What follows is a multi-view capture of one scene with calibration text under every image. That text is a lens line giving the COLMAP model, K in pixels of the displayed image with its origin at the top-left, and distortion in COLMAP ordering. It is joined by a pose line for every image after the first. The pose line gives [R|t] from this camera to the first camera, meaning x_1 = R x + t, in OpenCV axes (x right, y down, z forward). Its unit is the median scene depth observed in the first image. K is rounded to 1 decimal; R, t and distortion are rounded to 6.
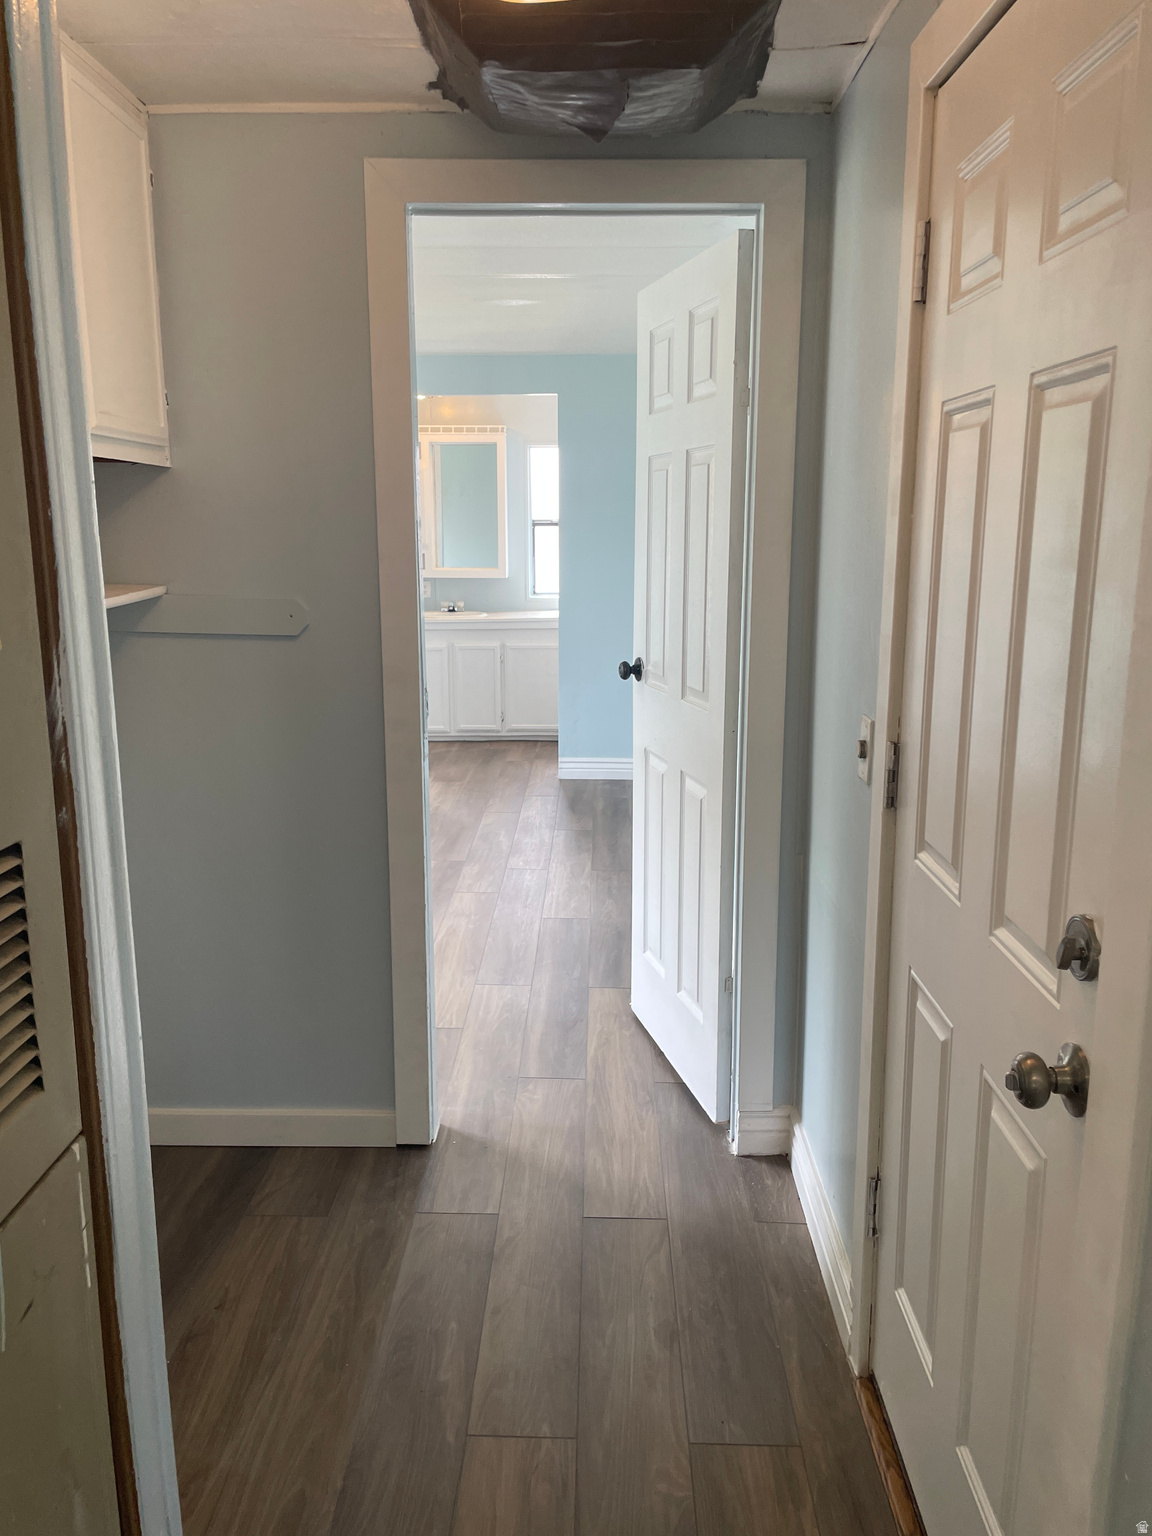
lens RADIAL K [[1155.2, 0, 576.0], [0, 1155.2, 768.0], [0, 0, 1]] dist [0.114964, -0.145054]
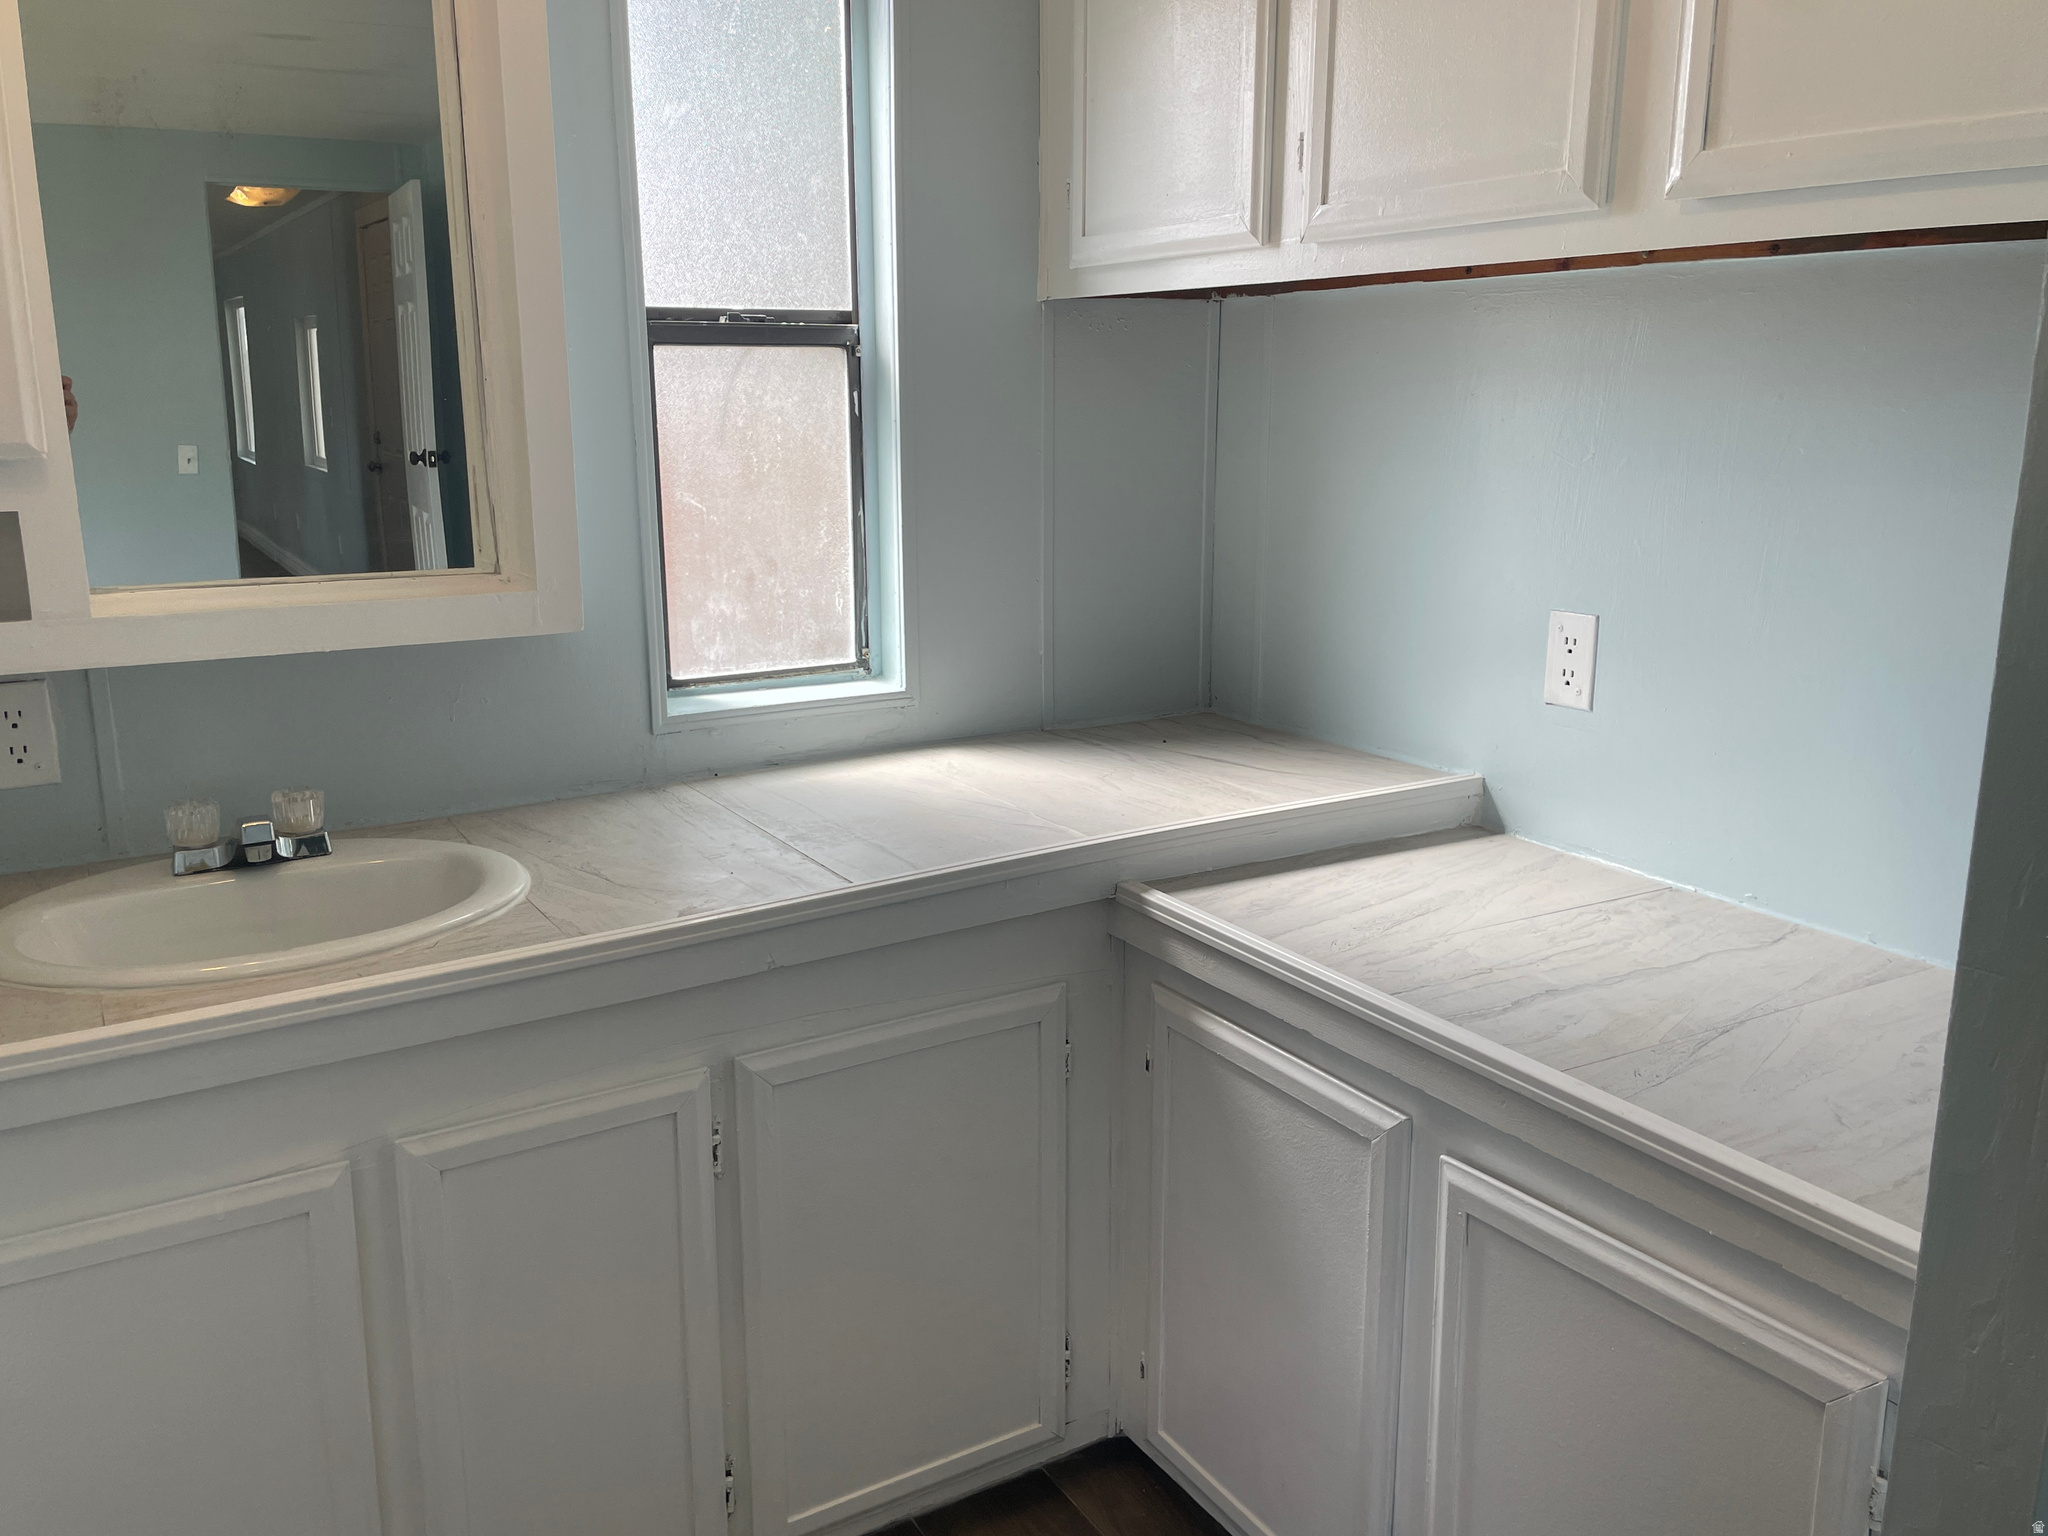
lens RADIAL K [[1620.7, 0, 1024.0], [0, 1620.7, 768.0], [0, 0, 1]] dist [0.009393, 0.004486]
pose [[0.845664, -0.130099, 0.517617, -0.139520], [0.116820, 0.991439, 0.058334, -0.158385], [-0.520775, 0.011137, 0.853622, 0.801213]]
